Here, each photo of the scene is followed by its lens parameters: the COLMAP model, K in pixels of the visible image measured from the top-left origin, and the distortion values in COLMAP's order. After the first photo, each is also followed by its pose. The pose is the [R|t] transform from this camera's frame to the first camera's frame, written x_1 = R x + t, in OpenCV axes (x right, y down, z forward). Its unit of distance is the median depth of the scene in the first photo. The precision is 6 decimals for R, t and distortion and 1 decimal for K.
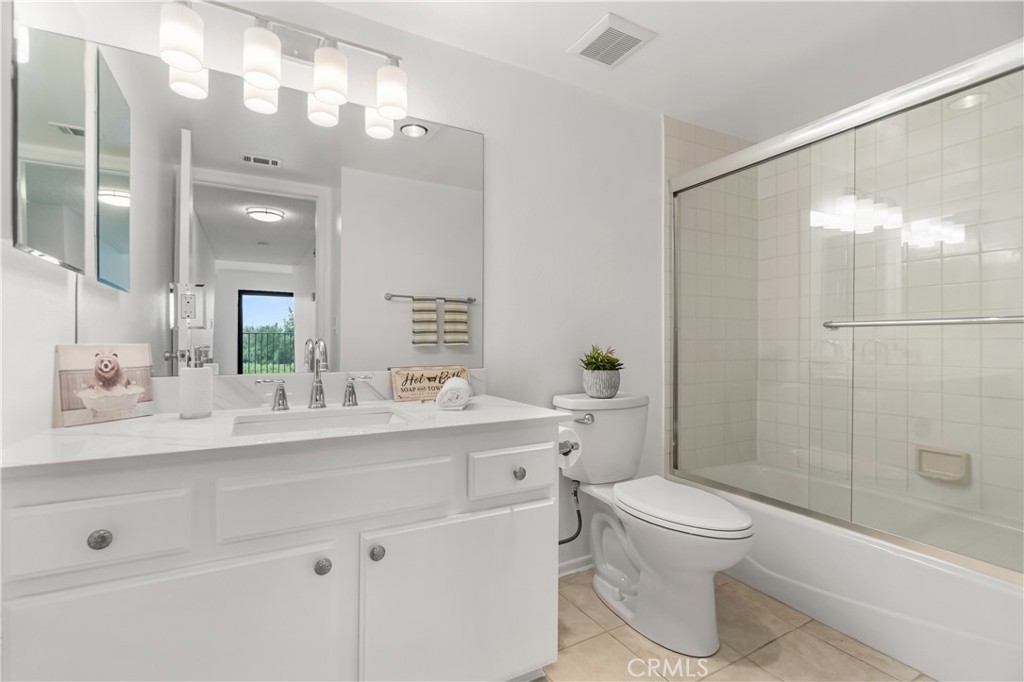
lens RADIAL K [[455.7, 0, 493.7], [0, 455.7, 339.6], [0, 0, 1]] dist [-0.004266, -0.000172]
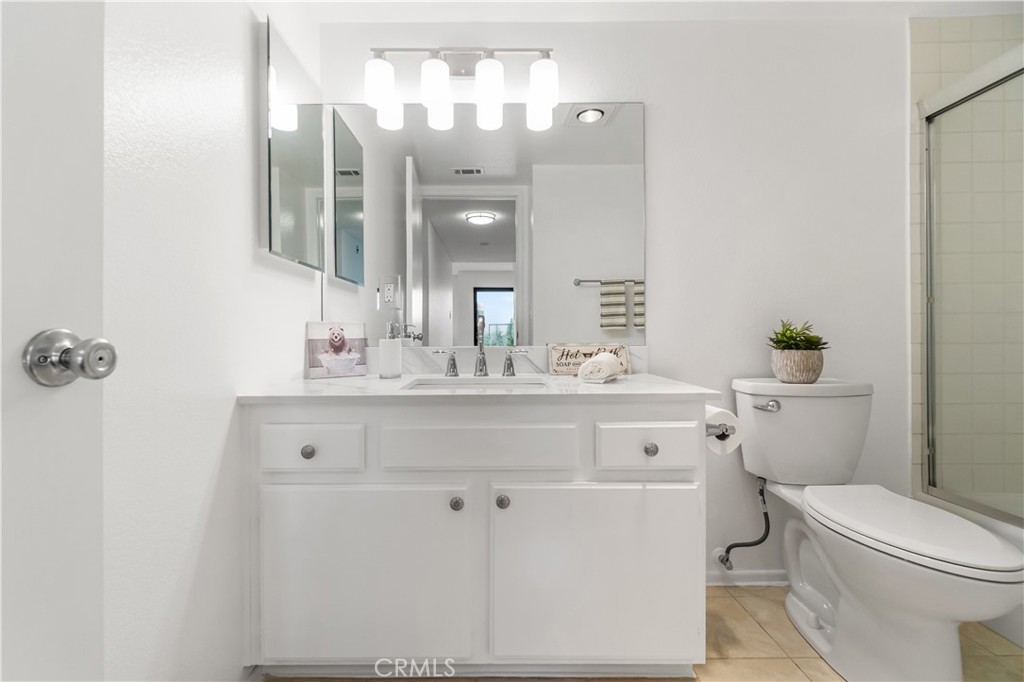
lens RADIAL K [[457.7, 0, 510.4], [0, 457.7, 336.3], [0, 0, 1]] dist [0.002110, 0.000548]
pose [[0.884206, -0.006613, -0.467049, 0.176008], [0.008686, 0.999960, 0.002286, 0.037474], [0.467016, -0.006078, 0.884228, 0.011134]]
